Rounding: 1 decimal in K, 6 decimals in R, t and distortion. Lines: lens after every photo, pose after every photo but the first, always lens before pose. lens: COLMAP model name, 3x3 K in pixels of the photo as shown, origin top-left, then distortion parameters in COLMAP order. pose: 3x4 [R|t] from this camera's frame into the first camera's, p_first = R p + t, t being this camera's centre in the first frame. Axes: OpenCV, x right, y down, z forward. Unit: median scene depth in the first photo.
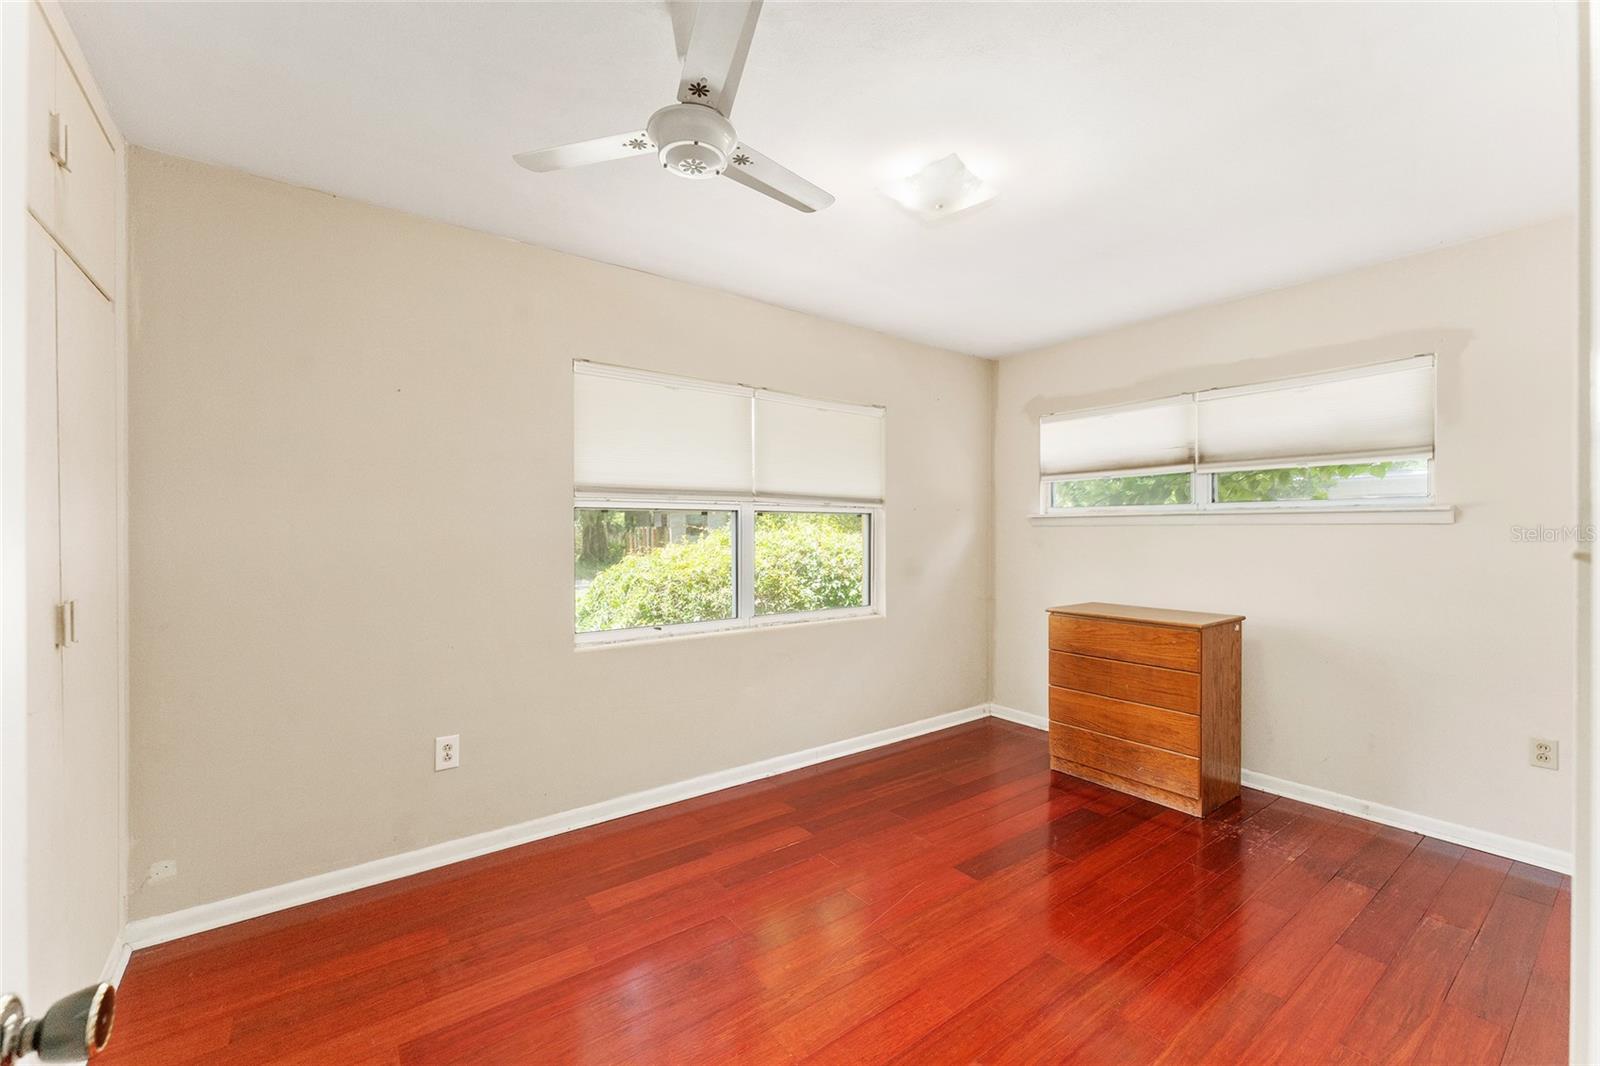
lens RADIAL K [[648.2, 0, 795.7], [0, 648.2, 530.8], [0, 0, 1]] dist [-0.000976, 0.000191]
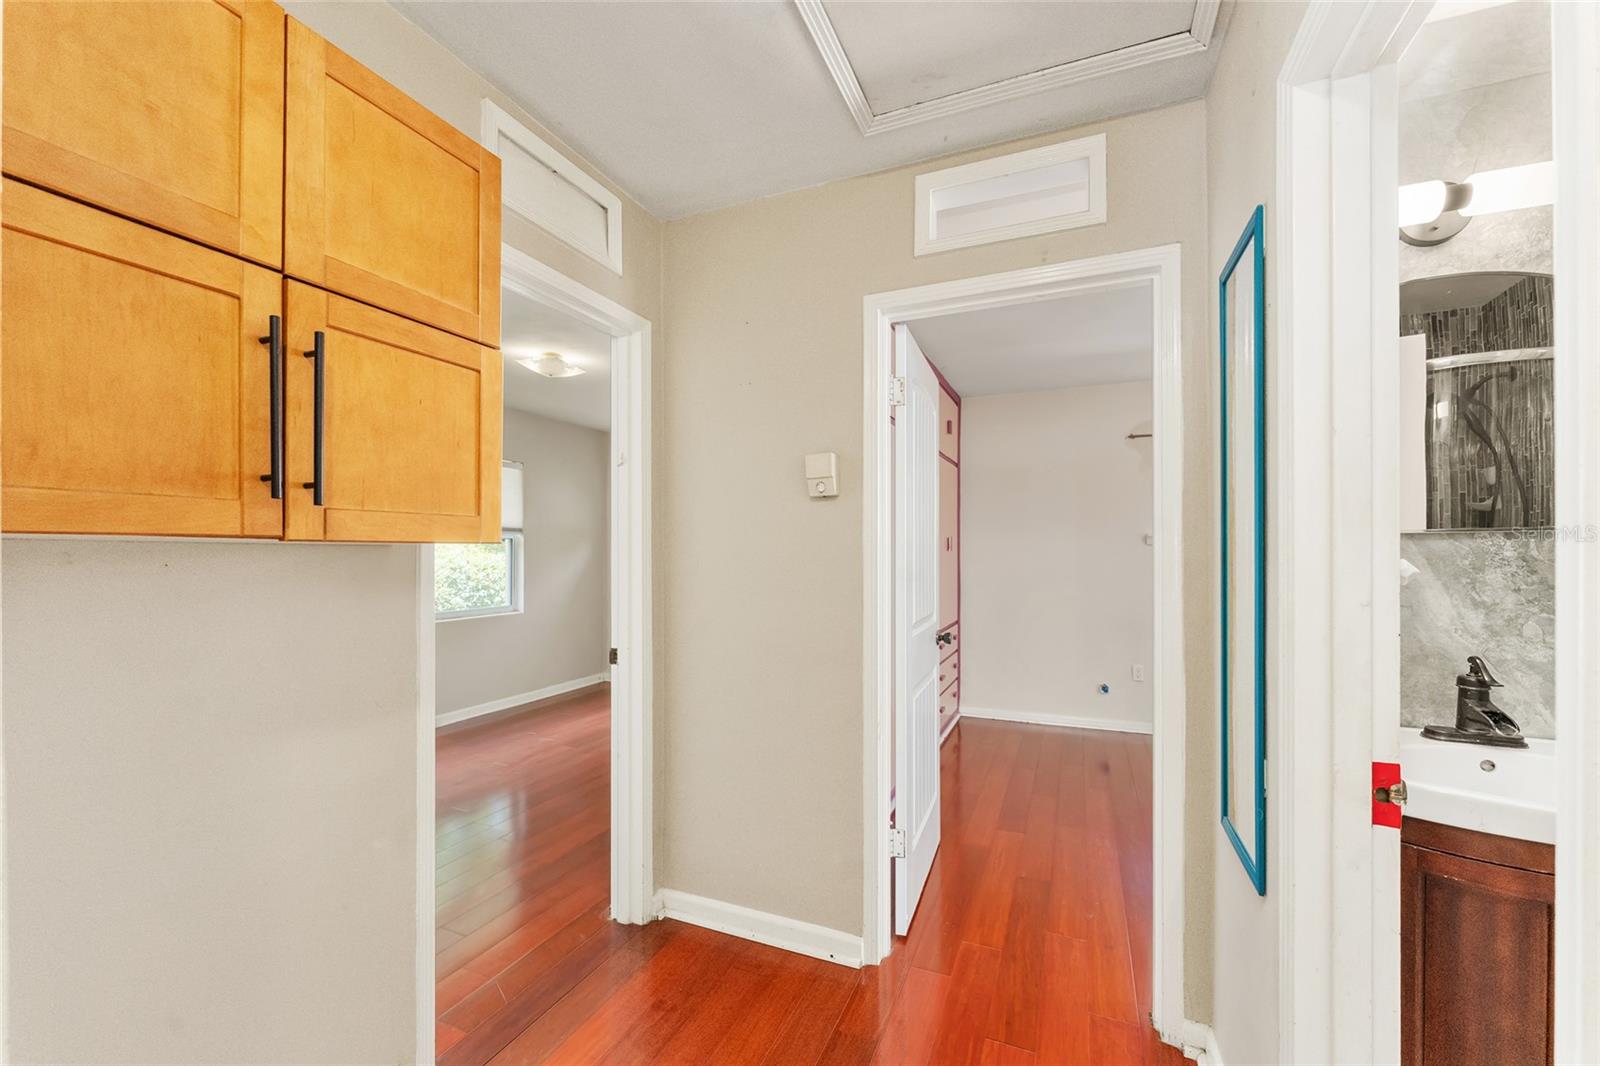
lens RADIAL K [[648.2, 0, 798.7], [0, 648.2, 543.5], [0, 0, 1]] dist [-0.000976, 0.000191]
pose [[0.867063, 0.003865, 0.498183, -0.034279], [0.001808, 0.999939, -0.010903, -0.000176], [-0.498194, 0.010354, 0.867004, -0.411775]]
